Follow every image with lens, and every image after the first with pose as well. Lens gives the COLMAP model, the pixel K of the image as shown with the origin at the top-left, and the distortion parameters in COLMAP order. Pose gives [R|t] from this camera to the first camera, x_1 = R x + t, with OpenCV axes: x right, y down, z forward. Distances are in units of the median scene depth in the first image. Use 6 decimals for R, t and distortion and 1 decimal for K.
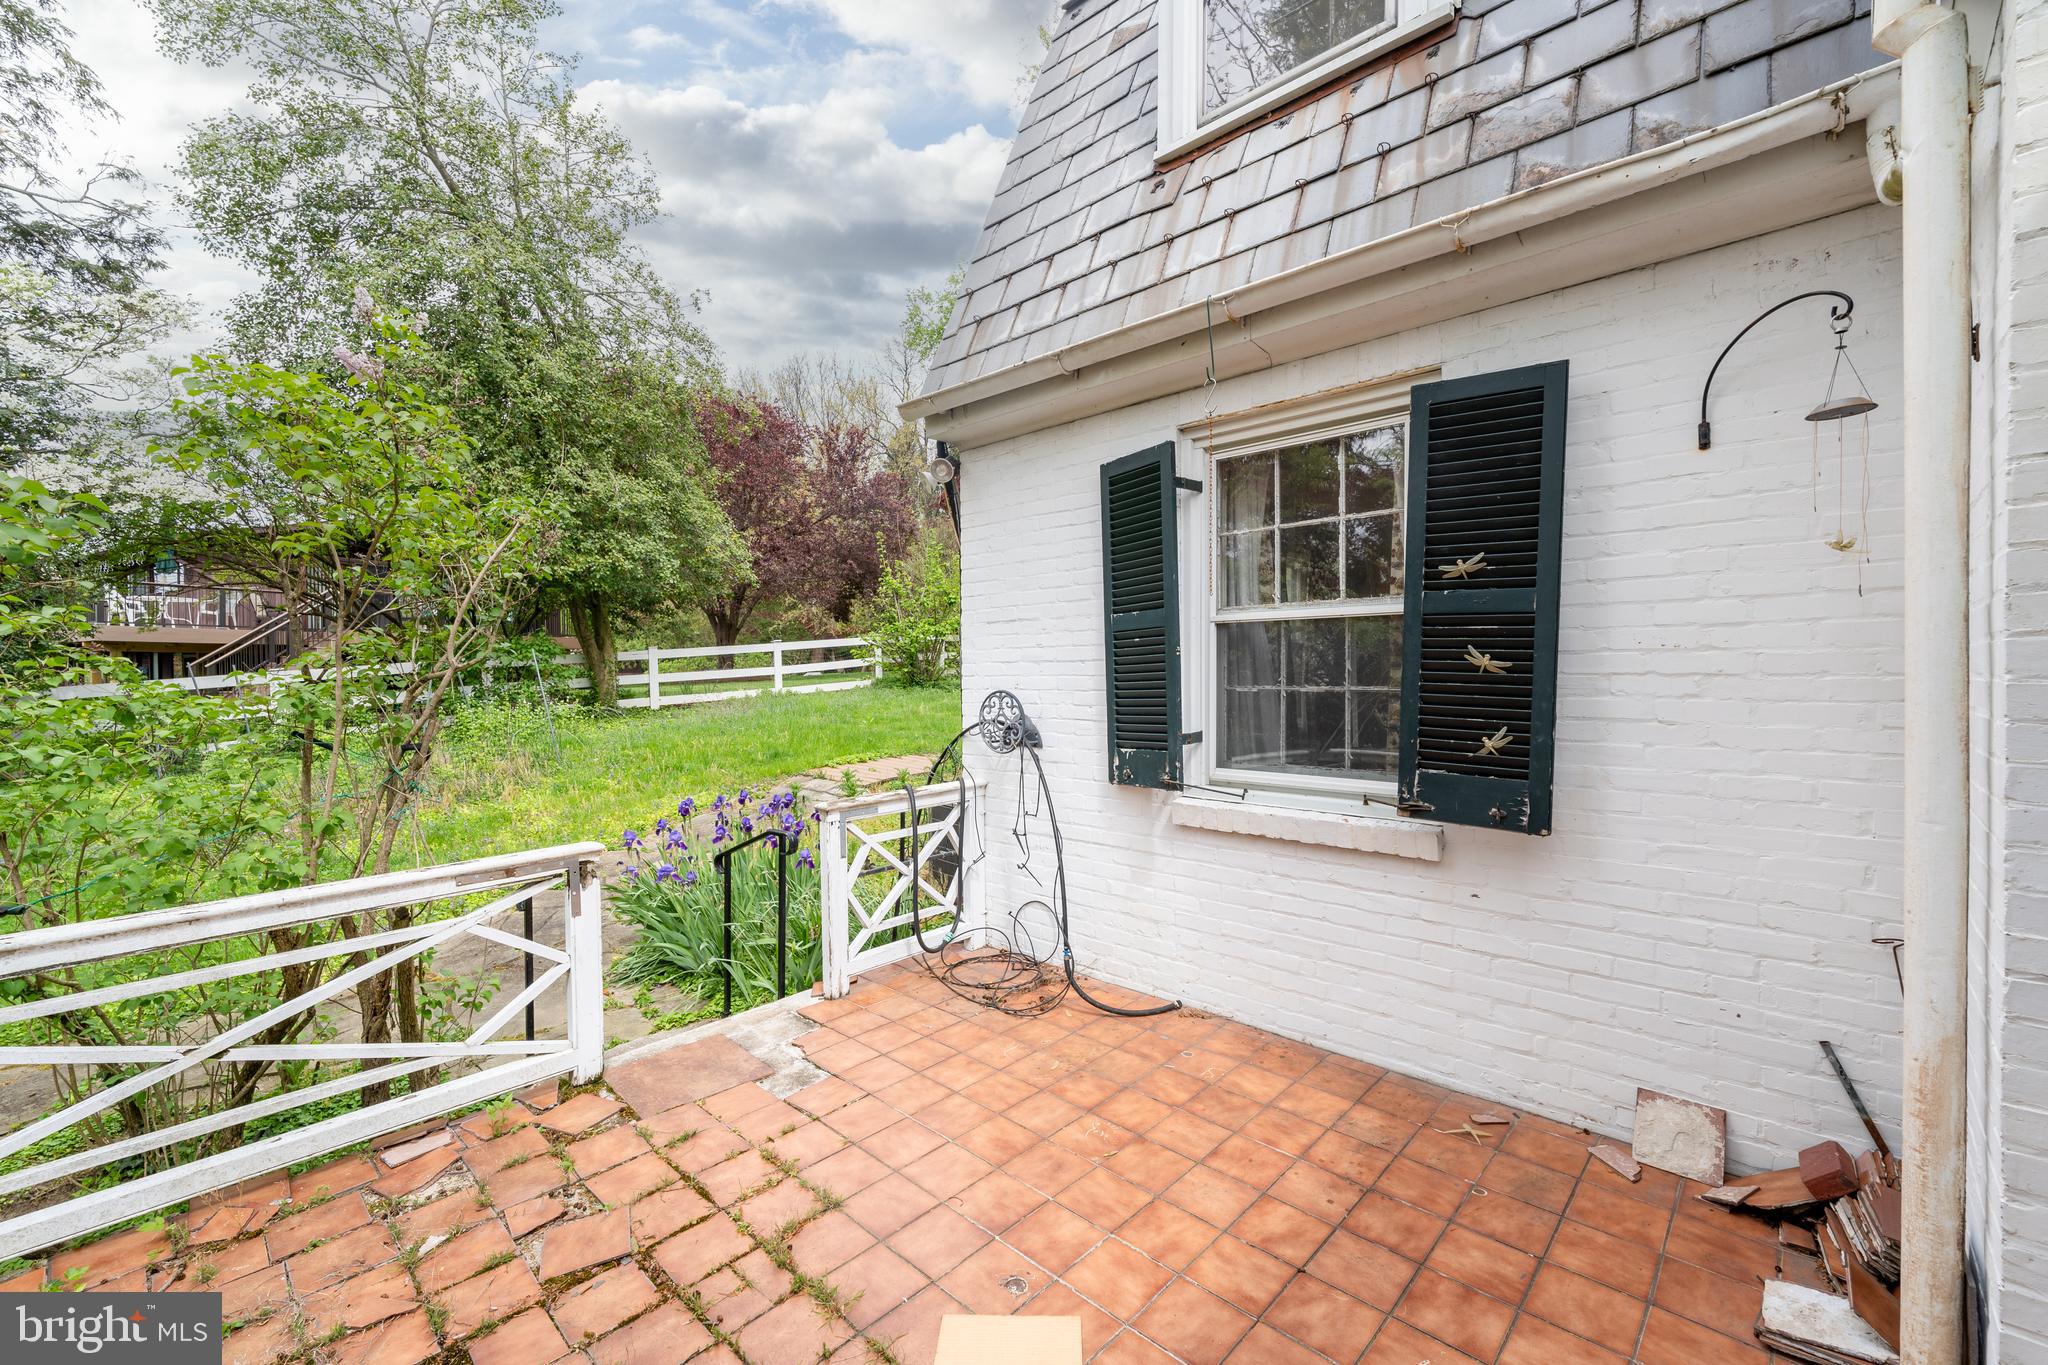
lens RADIAL K [[836.1, 0, 1028.7], [0, 836.1, 675.1], [0, 0, 1]] dist [-0.001343, -0.000403]
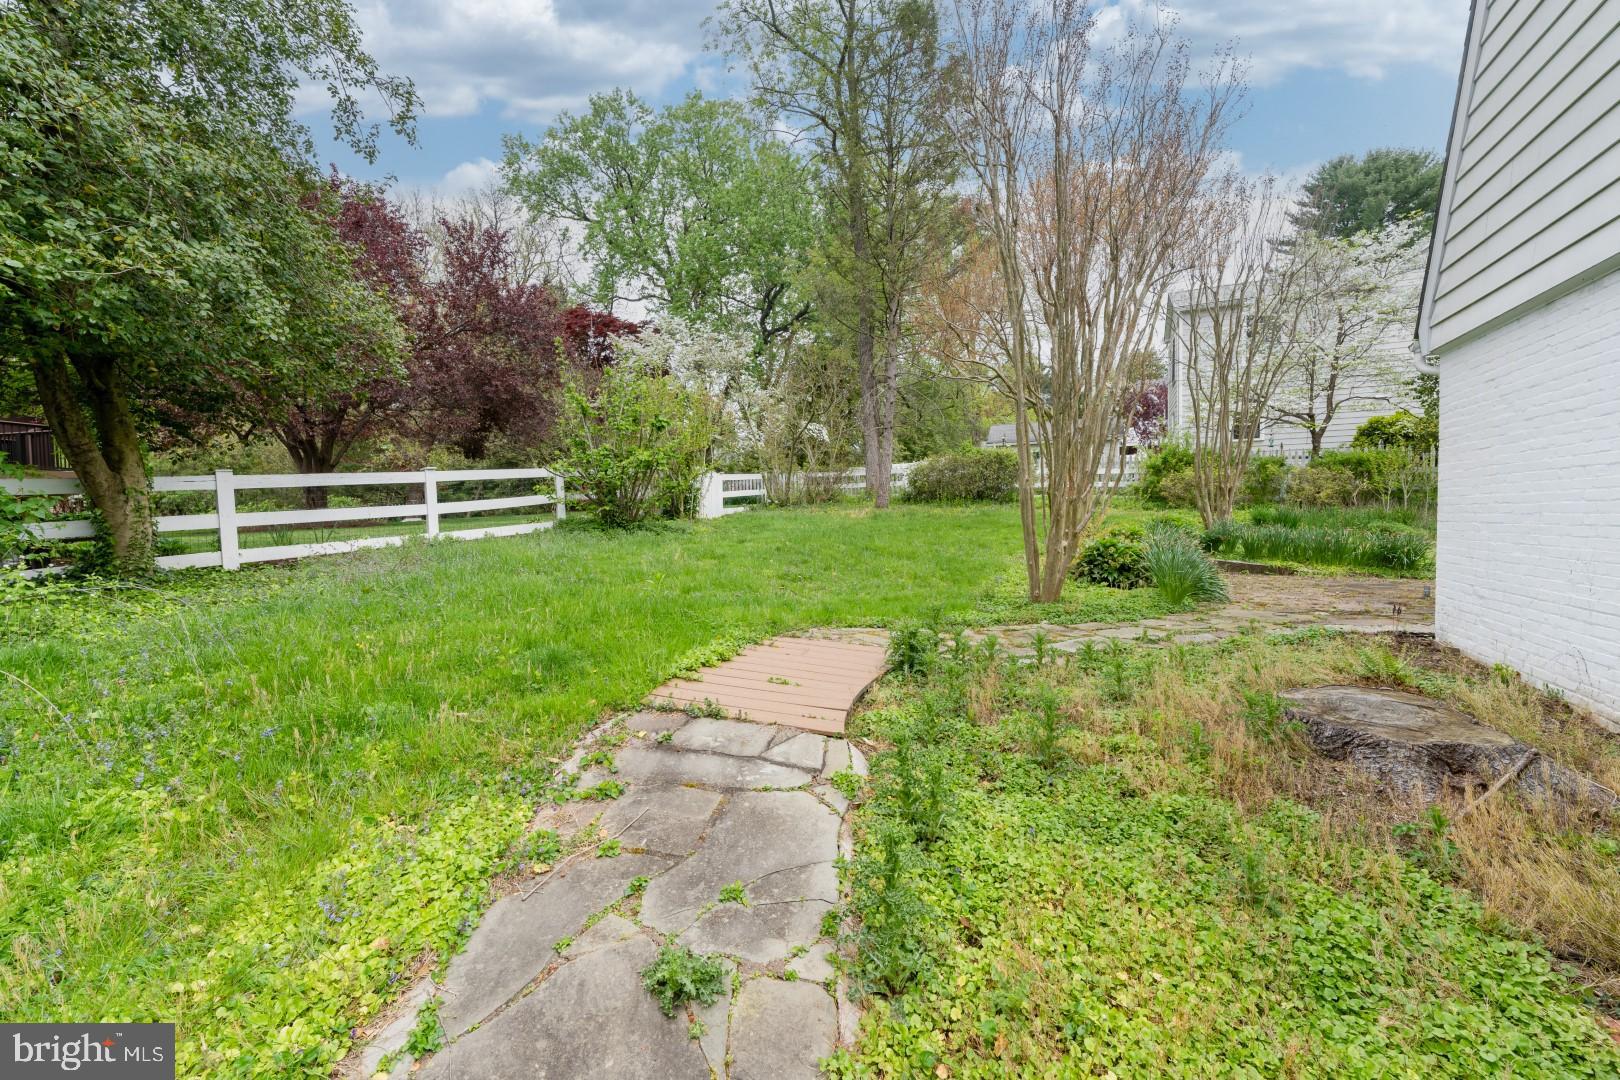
lens RADIAL K [[661.4, 0, 812.6], [0, 661.4, 534.9], [0, 0, 1]] dist [-0.001343, -0.000403]
pose [[0.945945, -0.018179, 0.323817, -0.186353], [0.010975, 0.999650, 0.024060, 0.007098], [-0.324141, -0.019206, 0.945814, 0.374260]]
